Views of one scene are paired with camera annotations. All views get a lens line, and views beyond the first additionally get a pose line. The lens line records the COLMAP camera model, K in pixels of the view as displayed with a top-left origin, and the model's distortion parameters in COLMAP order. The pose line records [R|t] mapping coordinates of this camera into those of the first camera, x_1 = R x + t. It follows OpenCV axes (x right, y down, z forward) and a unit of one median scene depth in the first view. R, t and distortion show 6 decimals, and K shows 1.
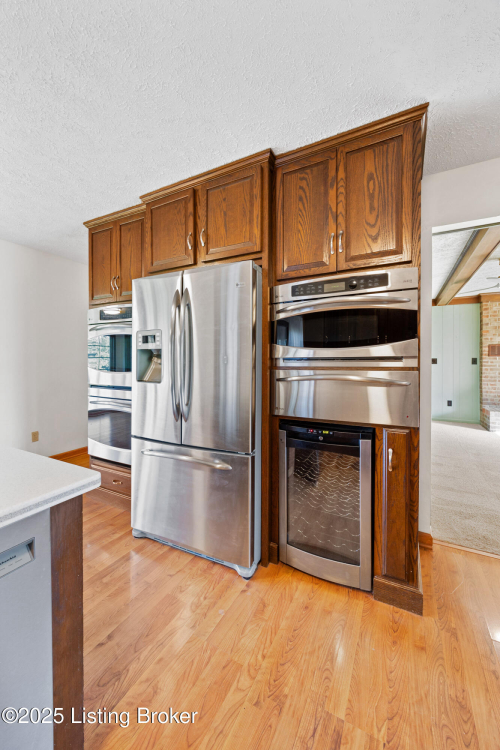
lens RADIAL K [[294.6, 0, 237.5], [0, 294.6, 357.5], [0, 0, 1]] dist [0.000363, 0.000003]
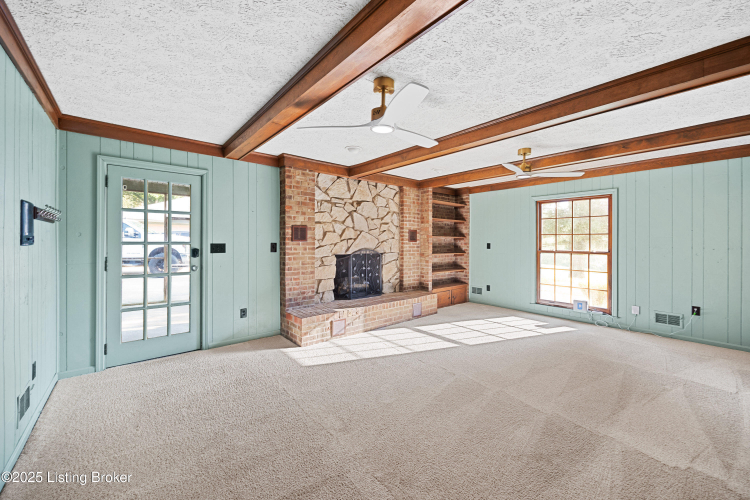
lens RADIAL K [[294.6, 0, 375.9], [0, 294.6, 243.8], [0, 0, 1]] dist [0.000363, 0.000003]
pose [[0.355461, -0.000701, 0.934691, 0.232851], [-0.008627, 0.999955, 0.004031, -0.001730], [-0.934651, -0.009497, 0.355438, 0.535117]]
